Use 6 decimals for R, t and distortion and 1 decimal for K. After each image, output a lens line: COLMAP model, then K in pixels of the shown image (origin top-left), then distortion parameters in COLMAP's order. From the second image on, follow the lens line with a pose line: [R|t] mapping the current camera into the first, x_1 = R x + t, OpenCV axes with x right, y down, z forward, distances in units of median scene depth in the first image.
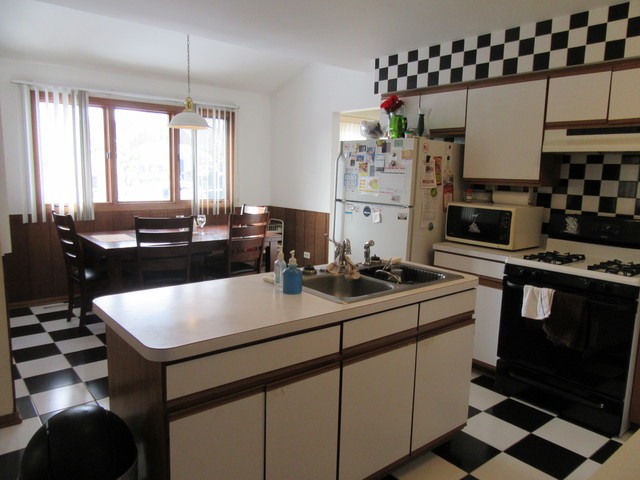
lens RADIAL K [[474.6, 0, 318.5], [0, 474.6, 239.9], [0, 0, 1]] dist [-0.007522, 0.002624]
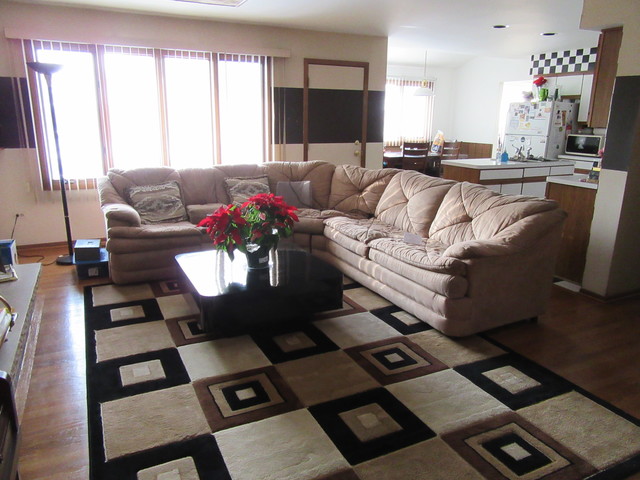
lens RADIAL K [[474.6, 0, 318.5], [0, 474.6, 239.9], [0, 0, 1]] dist [-0.007522, 0.002624]
pose [[0.972169, 0.046310, -0.229656, -0.255694], [-0.021243, 0.993655, 0.110447, 0.157580], [0.233314, -0.102494, 0.966985, -1.158179]]
